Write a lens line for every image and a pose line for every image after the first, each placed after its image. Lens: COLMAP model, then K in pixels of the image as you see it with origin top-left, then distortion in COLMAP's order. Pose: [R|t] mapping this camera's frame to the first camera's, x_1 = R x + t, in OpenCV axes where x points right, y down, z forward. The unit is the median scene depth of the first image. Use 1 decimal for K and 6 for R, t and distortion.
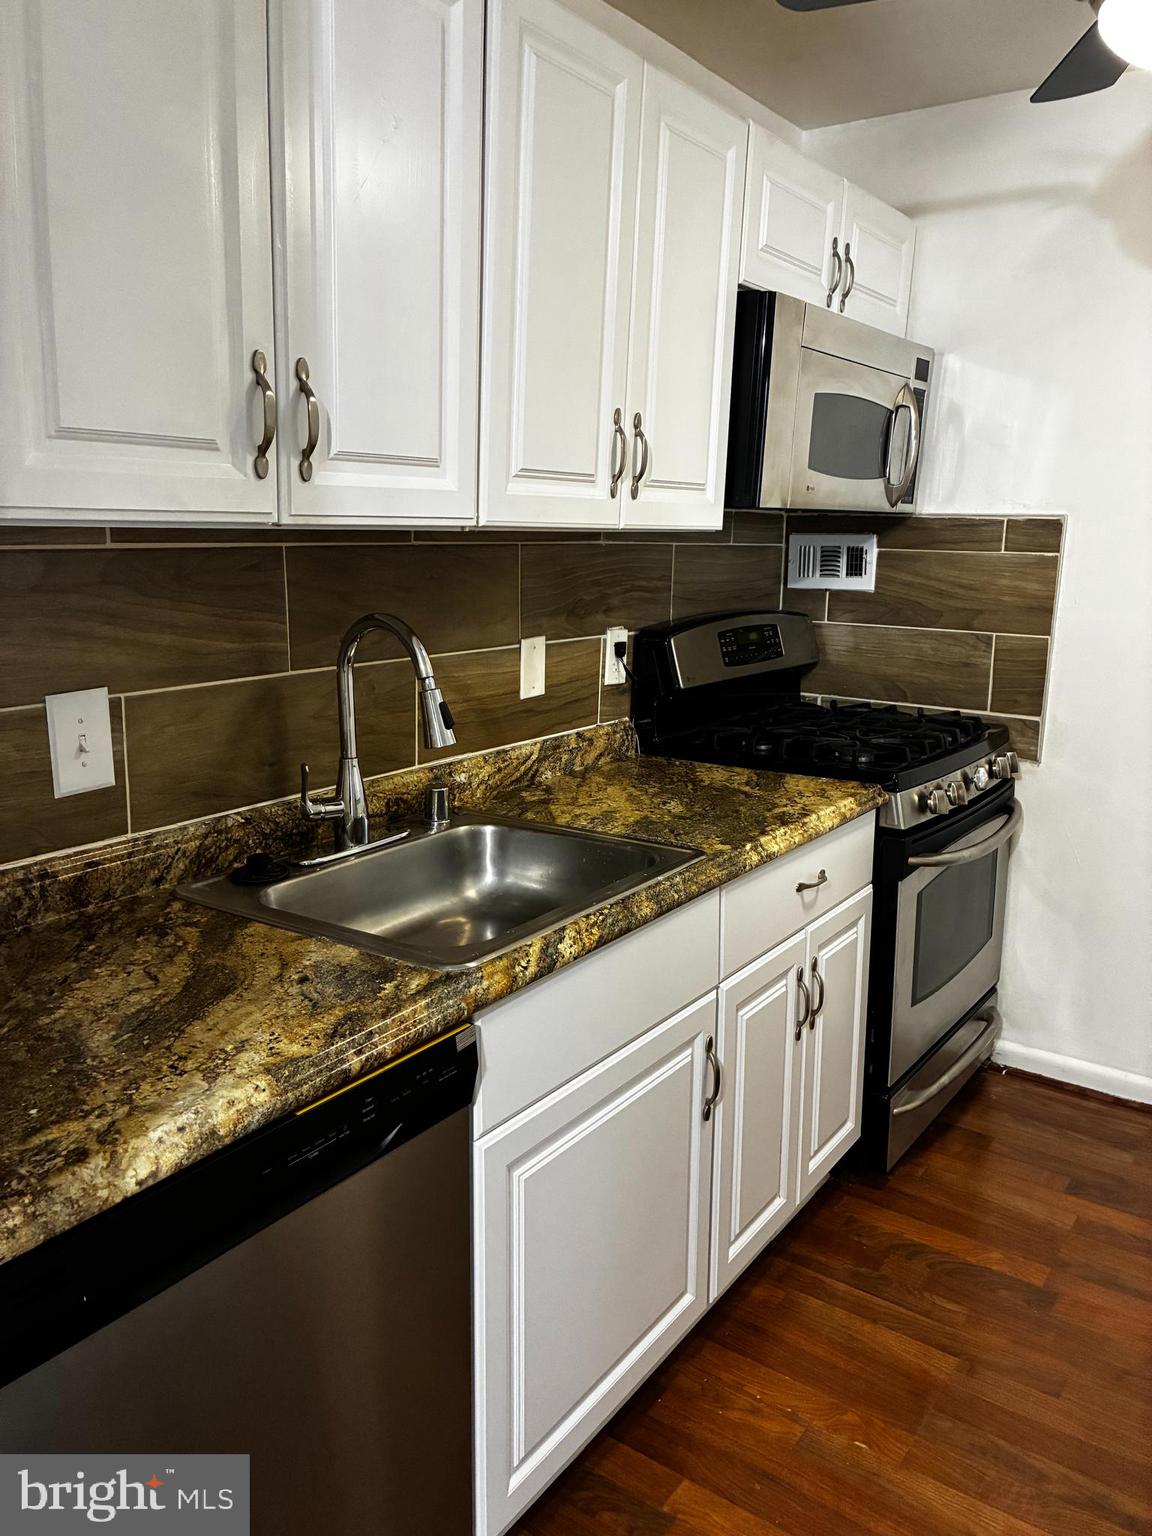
lens RADIAL K [[1179.9, 0, 565.8], [0, 1179.9, 758.9], [0, 0, 1]] dist [0.080837, -0.116978]
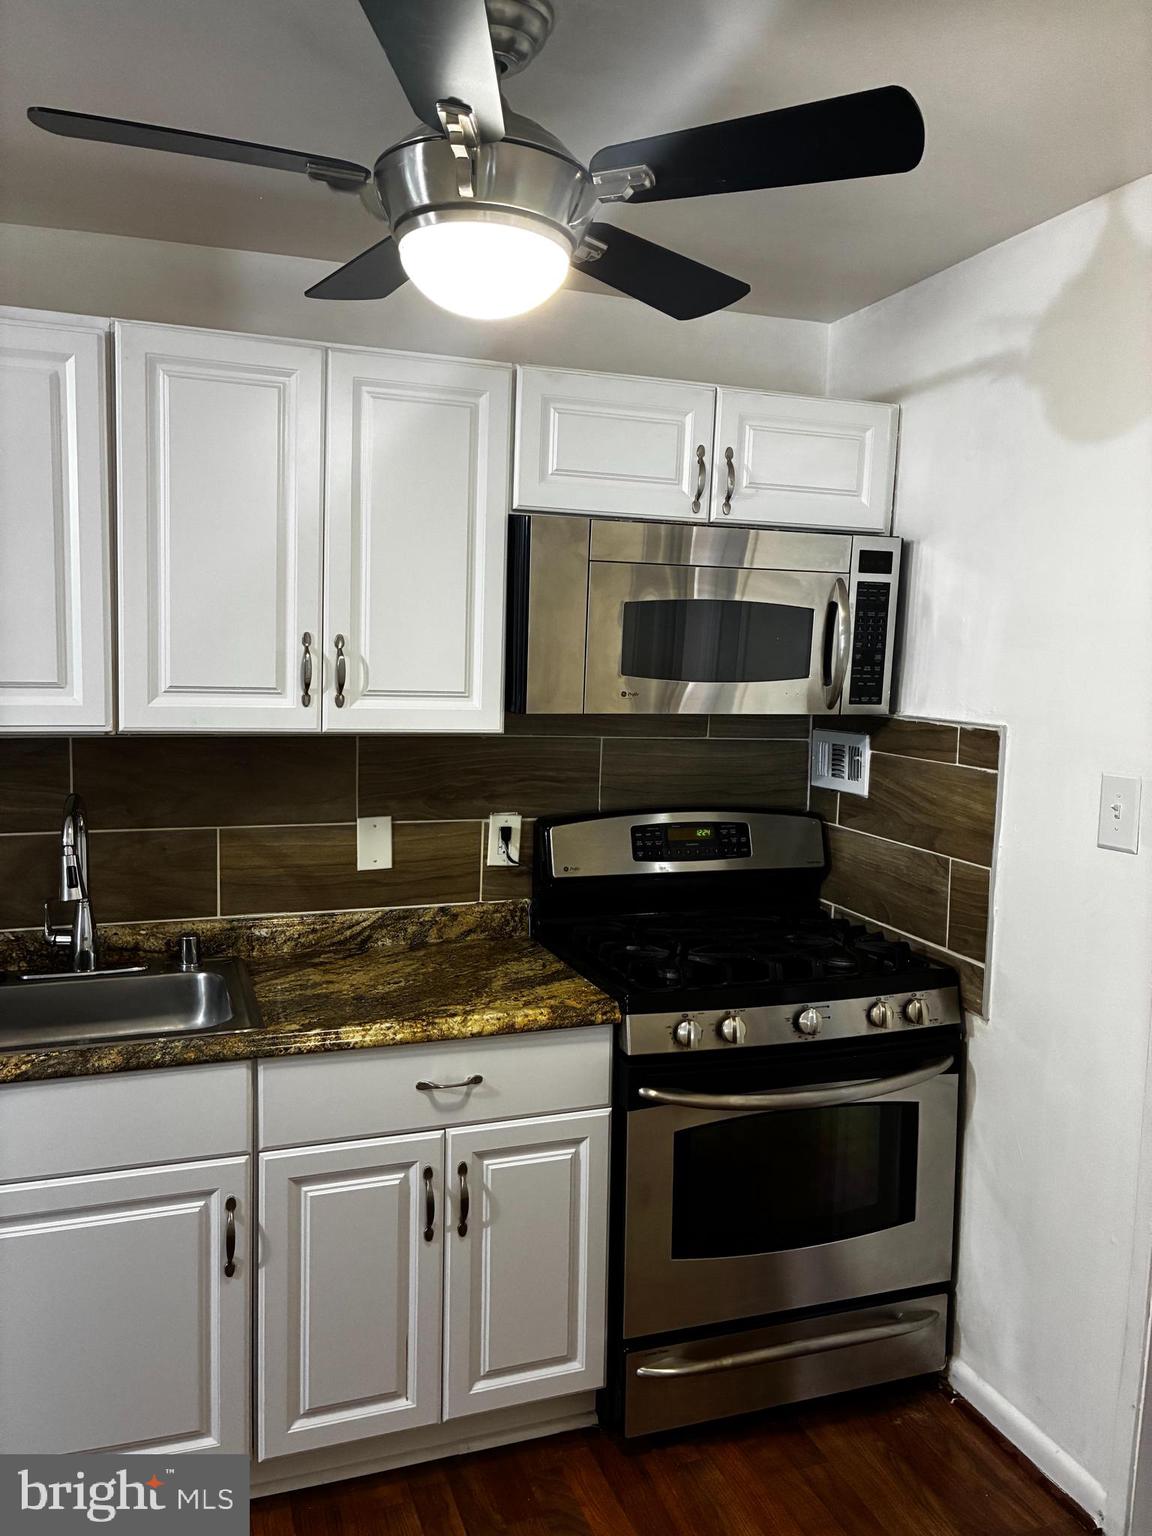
lens RADIAL K [[1179.9, 0, 565.8], [0, 1179.9, 758.9], [0, 0, 1]] dist [0.080837, -0.116978]
pose [[0.817129, 0.057219, -0.573607, 0.685895], [-0.123475, 0.989340, -0.077207, -0.083541], [0.563075, 0.133914, 0.815484, 0.154822]]
